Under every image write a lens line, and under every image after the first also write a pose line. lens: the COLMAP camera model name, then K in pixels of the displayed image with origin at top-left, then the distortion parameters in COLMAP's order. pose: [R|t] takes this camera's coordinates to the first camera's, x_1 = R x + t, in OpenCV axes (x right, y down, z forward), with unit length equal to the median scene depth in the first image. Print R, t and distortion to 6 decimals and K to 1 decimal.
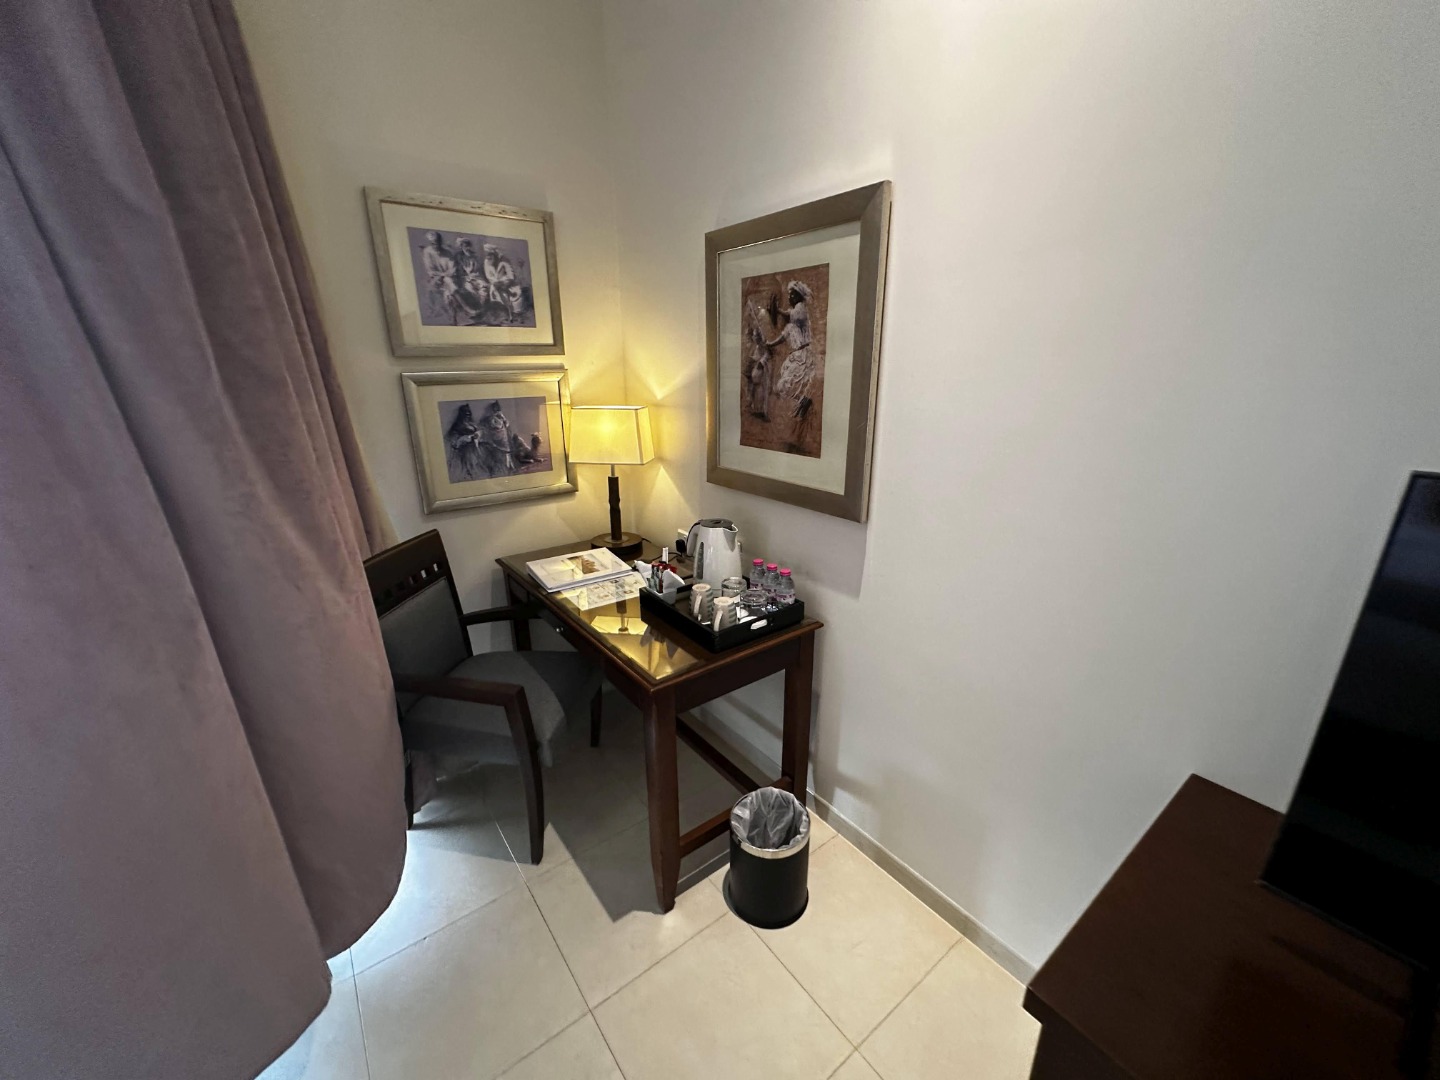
lens RADIAL K [[573.2, 0, 715.9], [0, 573.2, 541.0], [0, 0, 1]] dist [-0.003139, 0.000076]
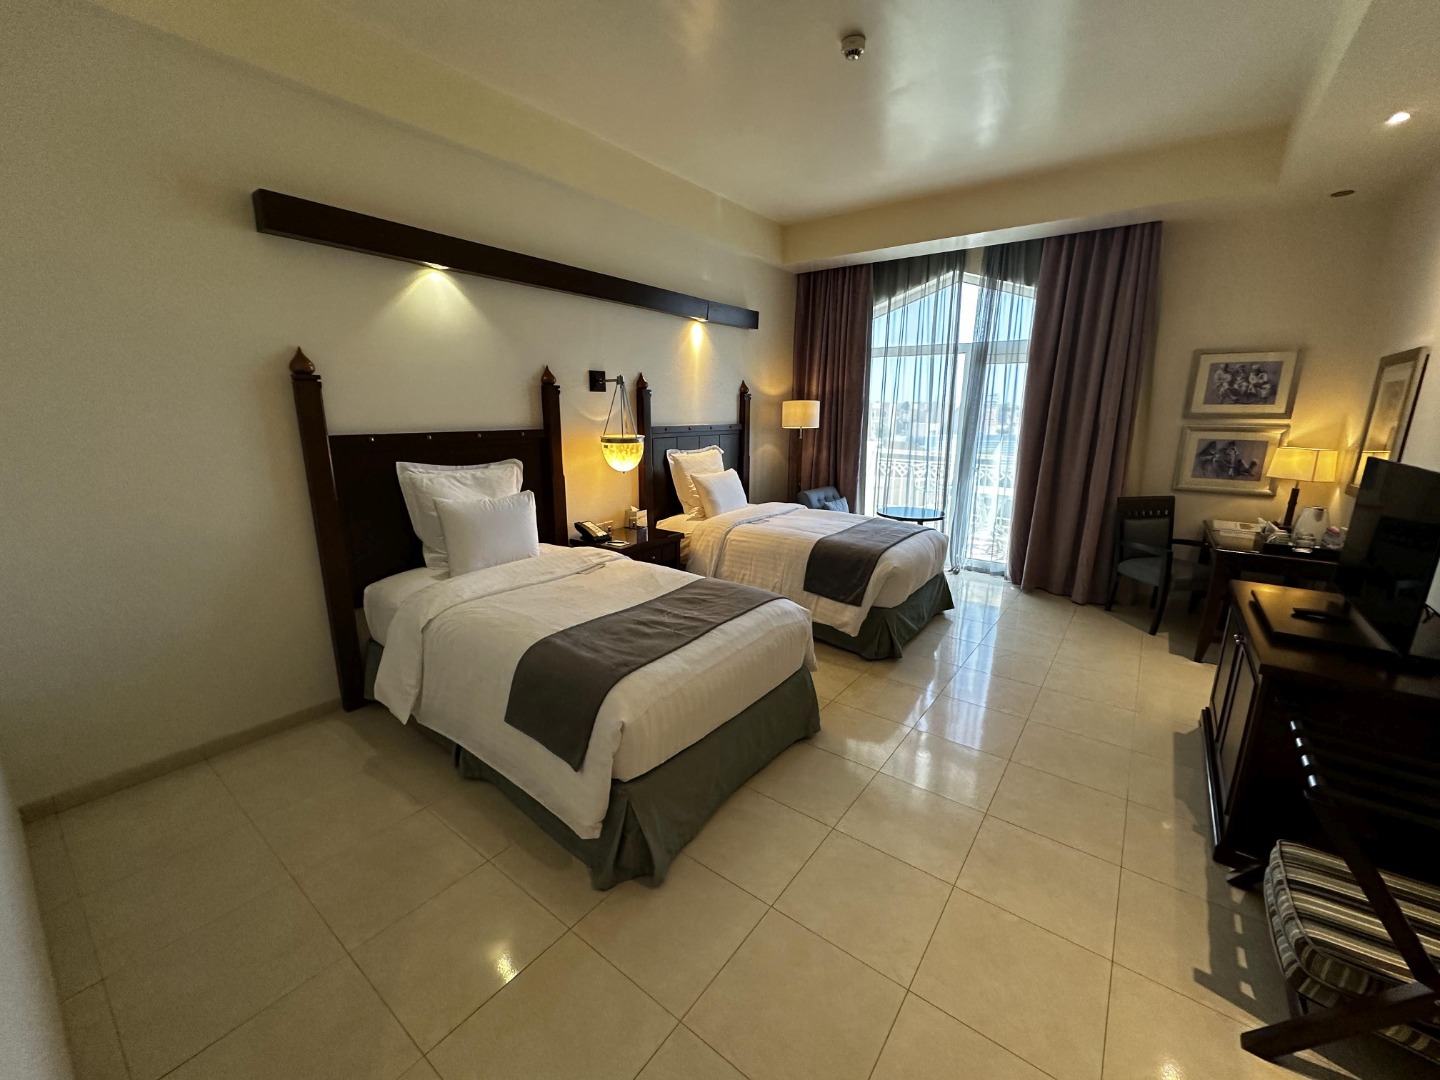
lens RADIAL K [[573.2, 0, 724.1], [0, 573.2, 538.4], [0, 0, 1]] dist [-0.003139, 0.000076]
pose [[0.279617, 0.223793, -0.933665, 1.066199], [-0.308475, 0.941836, 0.133369, 0.360106], [0.909207, 0.250720, 0.332388, -1.196061]]
